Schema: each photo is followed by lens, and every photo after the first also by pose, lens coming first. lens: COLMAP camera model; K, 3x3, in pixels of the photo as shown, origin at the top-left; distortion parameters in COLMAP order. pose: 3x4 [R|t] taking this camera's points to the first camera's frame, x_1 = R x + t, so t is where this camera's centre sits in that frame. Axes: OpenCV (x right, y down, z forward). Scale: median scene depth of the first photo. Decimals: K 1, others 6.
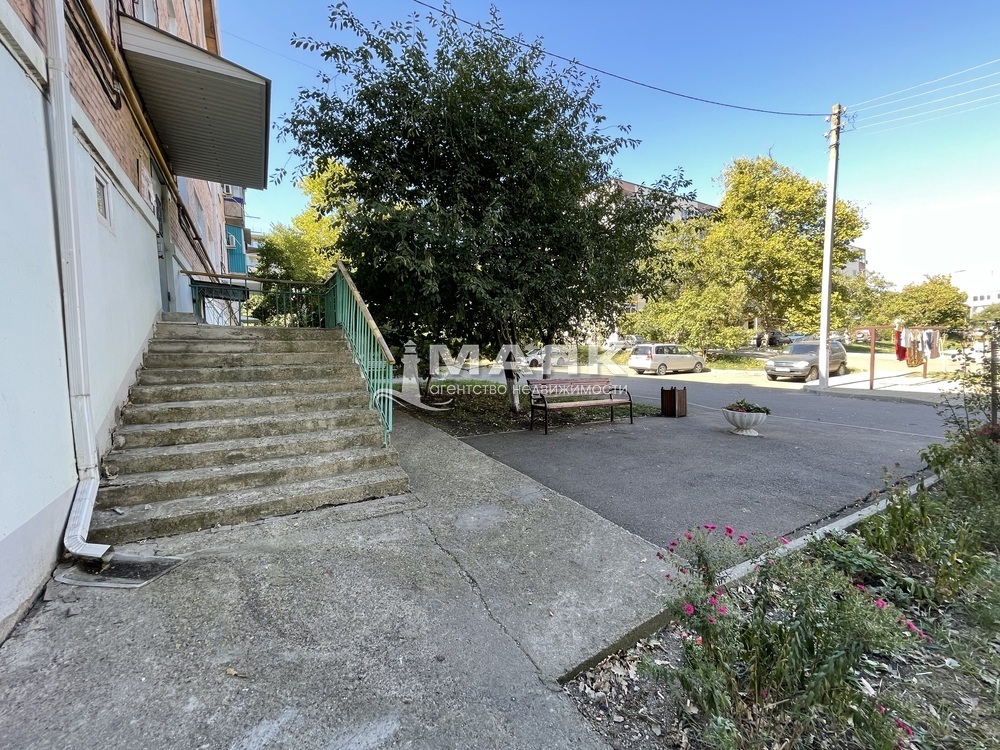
lens RADIAL K [[403.6, 0, 505.4], [0, 403.6, 374.9], [0, 0, 1]] dist [-0.002349, 0.000764]
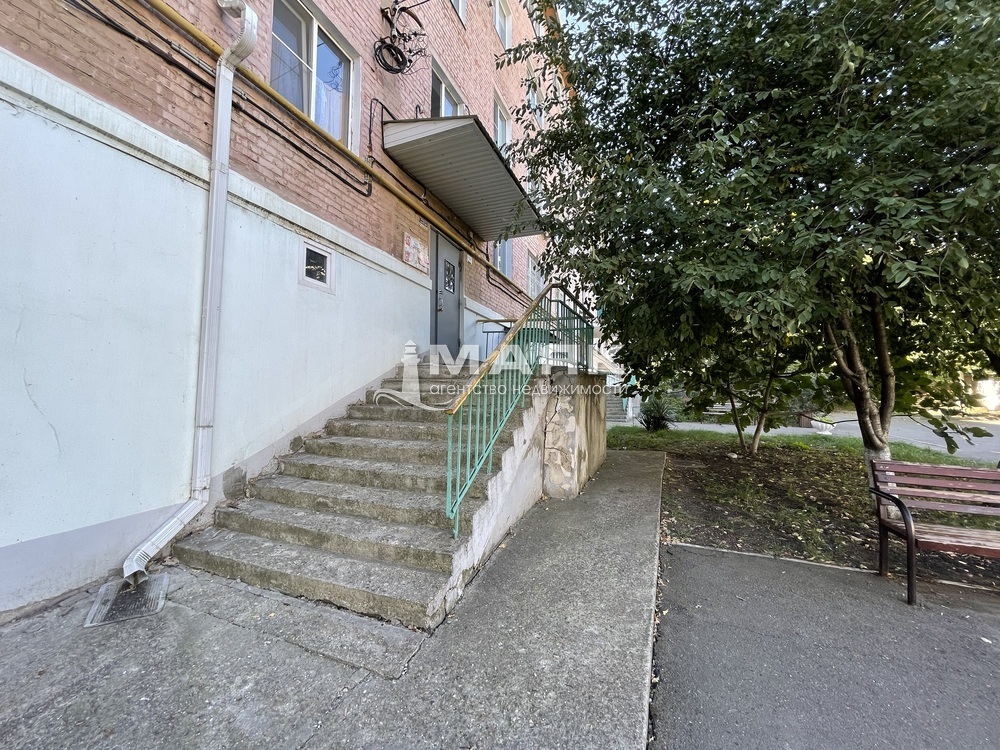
lens RADIAL K [[403.6, 0, 505.4], [0, 403.6, 374.9], [0, 0, 1]] dist [-0.002349, 0.000764]
pose [[0.604292, -0.014936, -0.796623, 0.346135], [-0.059688, 0.996166, -0.063954, -0.062000], [0.794524, 0.086196, 0.601084, 0.776418]]
